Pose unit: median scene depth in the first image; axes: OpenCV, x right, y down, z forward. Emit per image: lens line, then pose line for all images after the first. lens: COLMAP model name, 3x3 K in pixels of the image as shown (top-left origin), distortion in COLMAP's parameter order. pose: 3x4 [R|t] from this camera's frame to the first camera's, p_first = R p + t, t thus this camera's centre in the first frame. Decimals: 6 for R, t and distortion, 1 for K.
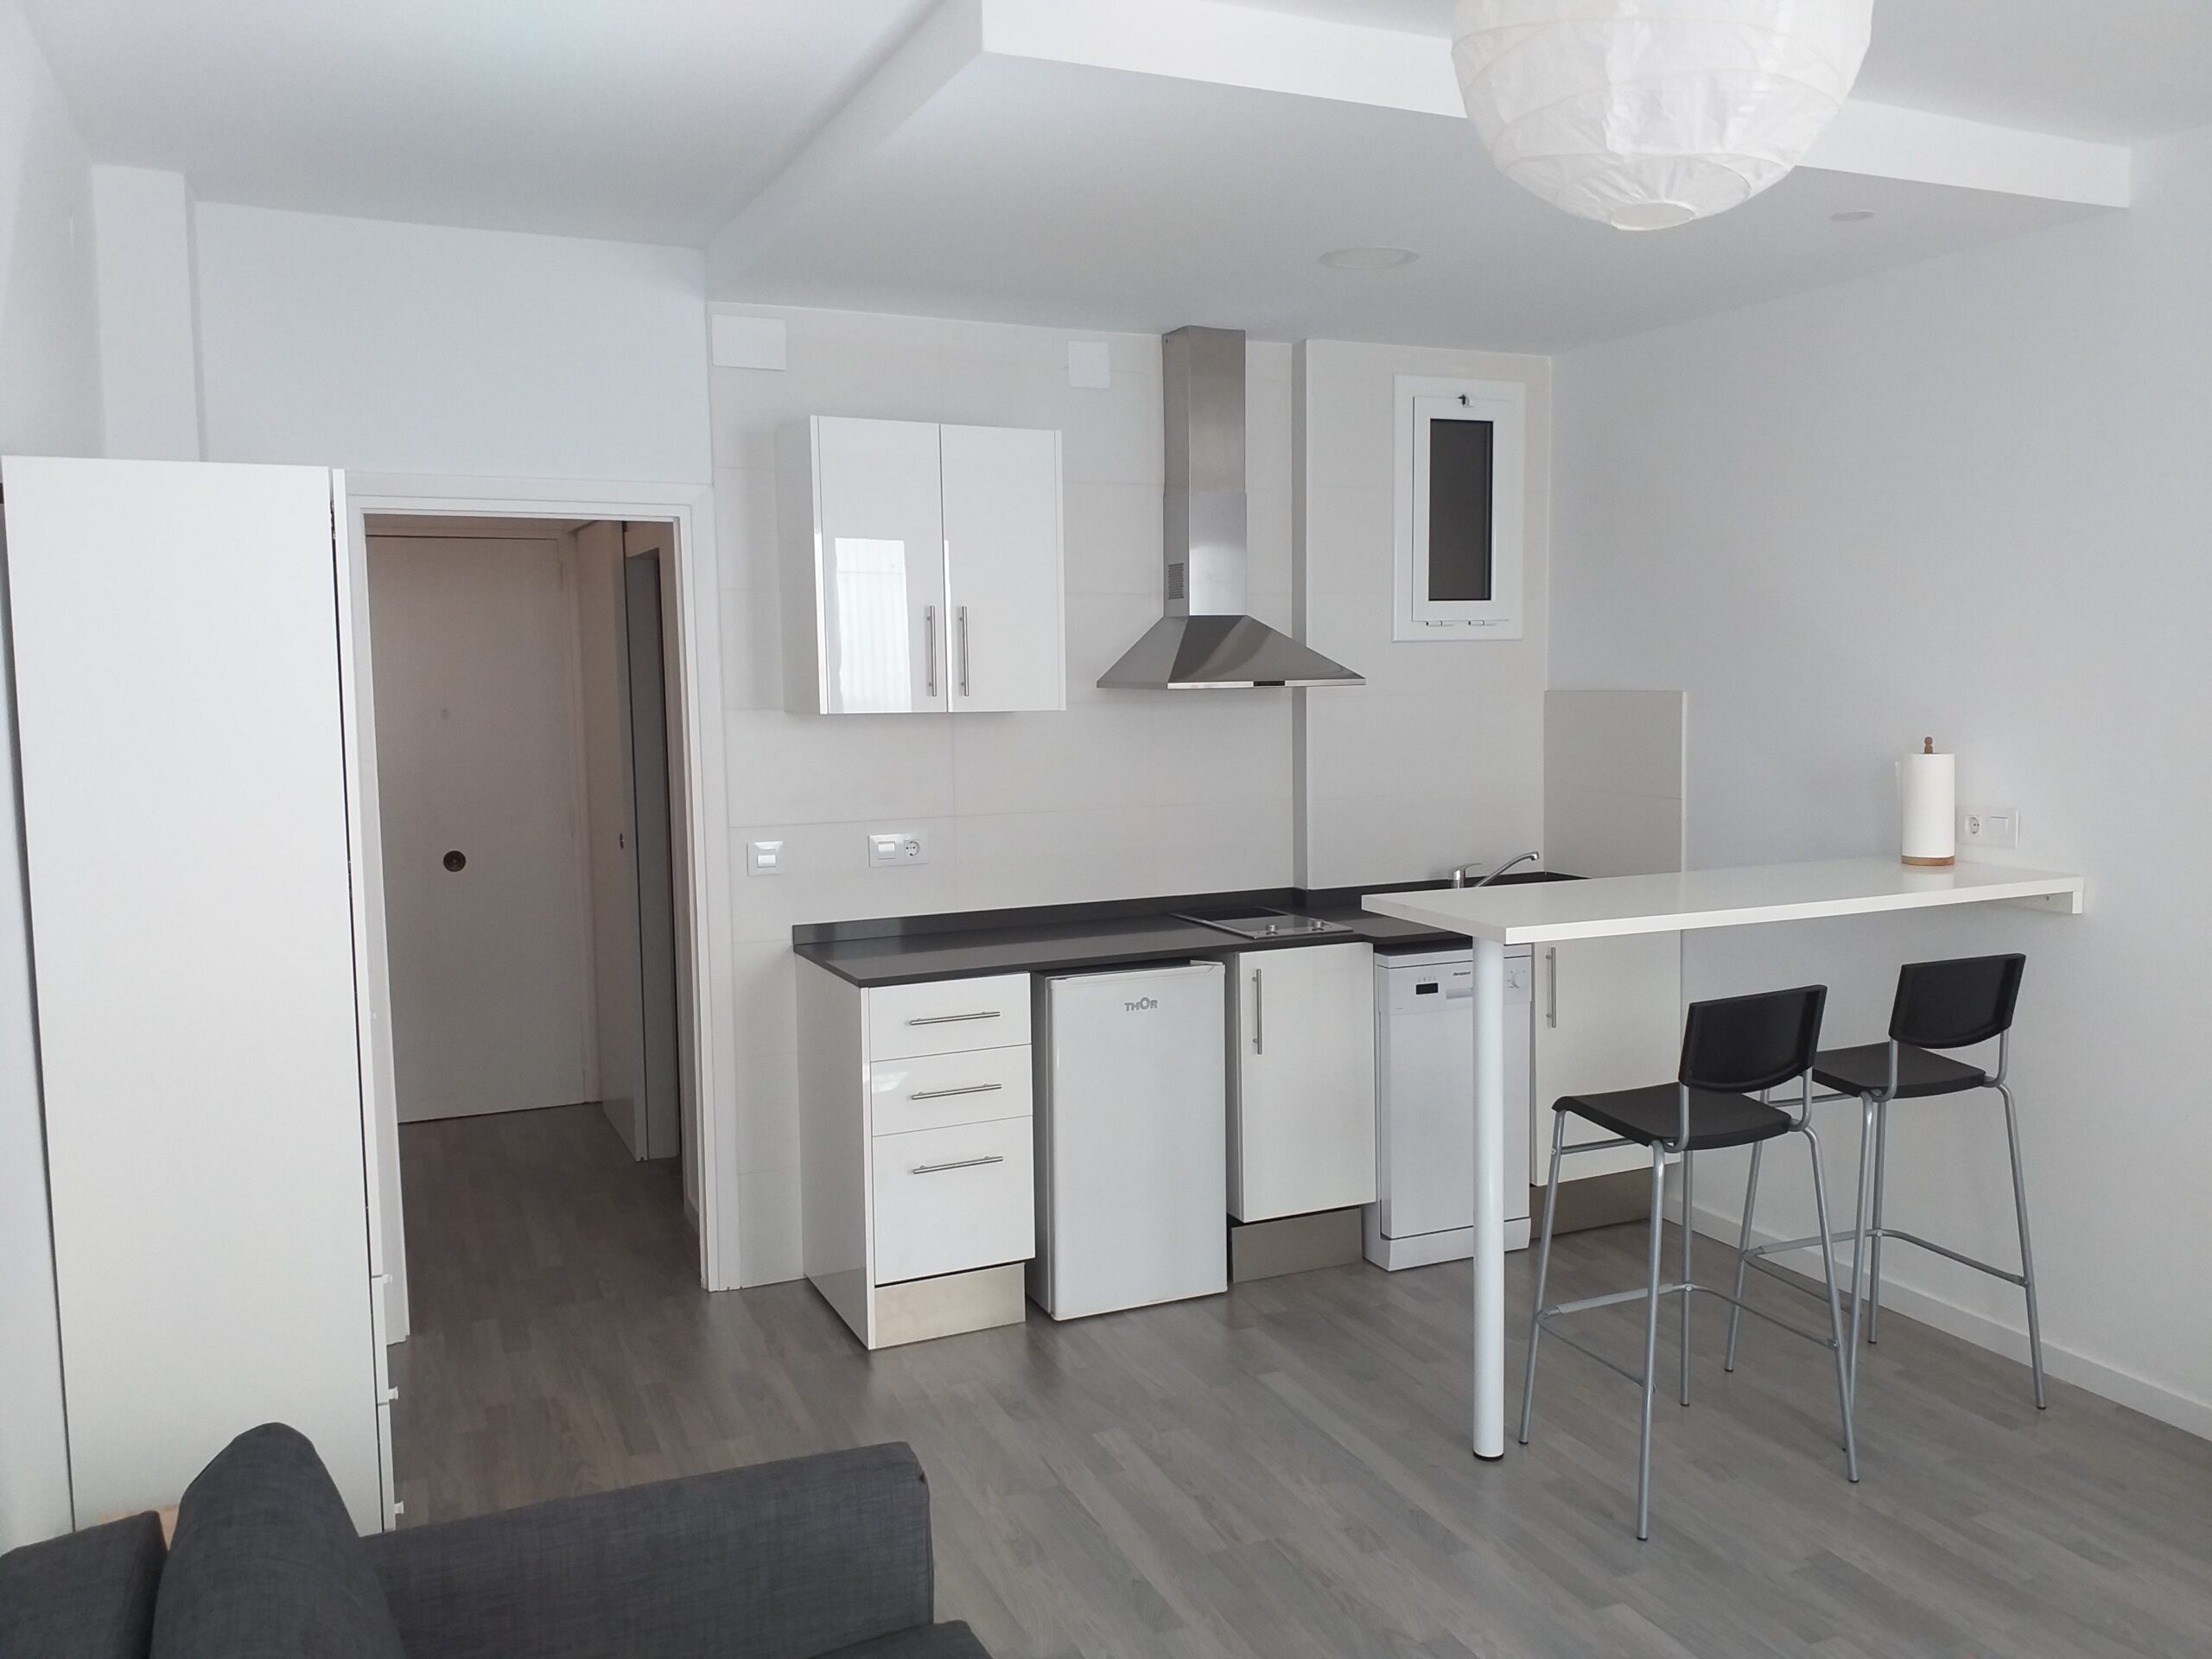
lens RADIAL K [[1788.1, 0, 1113.4], [0, 1788.1, 828.6], [0, 0, 1]] dist [0.059599, -0.001979]
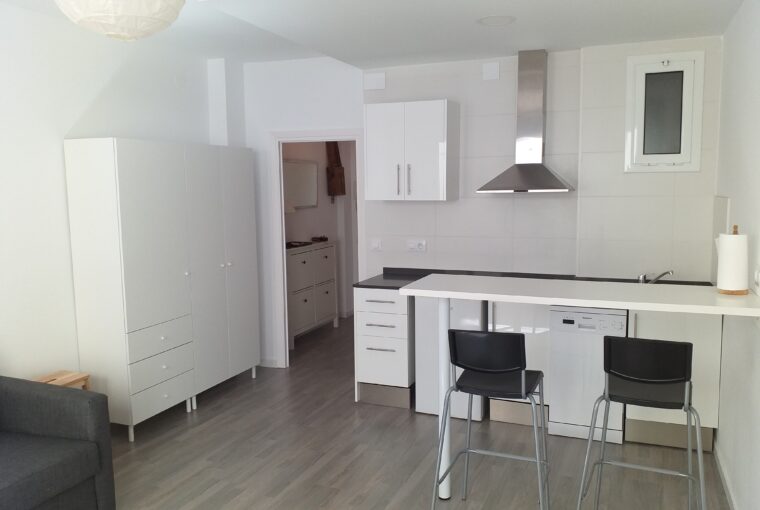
lens RADIAL K [[613.2, 0, 380.4], [0, 613.2, 248.4], [0, 0, 1]] dist [0.038462, -0.072343]
pose [[0.685009, 0.079201, -0.724217, 0.574827], [-0.062009, 0.996804, 0.050359, -0.031556], [0.725891, 0.010412, 0.687731, 0.256562]]
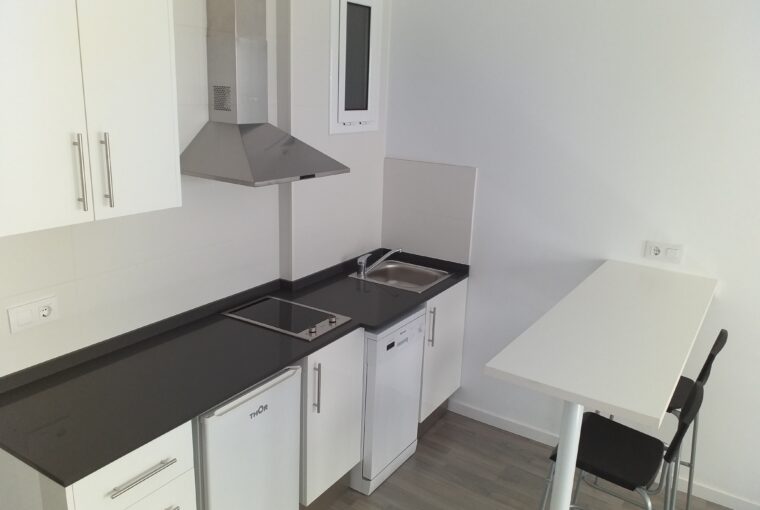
lens RADIAL K [[613.2, 0, 395.6], [0, 613.2, 254.2], [0, 0, 1]] dist [0.038462, -0.072343]
pose [[0.823775, -0.102851, 0.557510, -0.148258], [-0.002601, 0.982709, 0.185136, -0.111347], [-0.566912, -0.153961, 0.809263, 0.510564]]
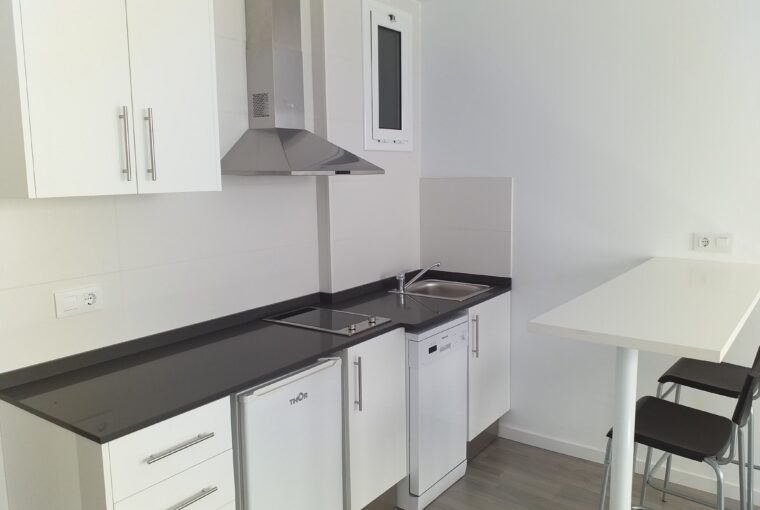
lens RADIAL K [[613.2, 0, 395.8], [0, 613.2, 252.0], [0, 0, 1]] dist [0.038462, -0.072343]
pose [[0.857463, -0.064694, 0.510462, -0.149080], [0.045786, 0.997722, 0.049539, -0.035076], [-0.512504, -0.019106, 0.858472, 0.504041]]
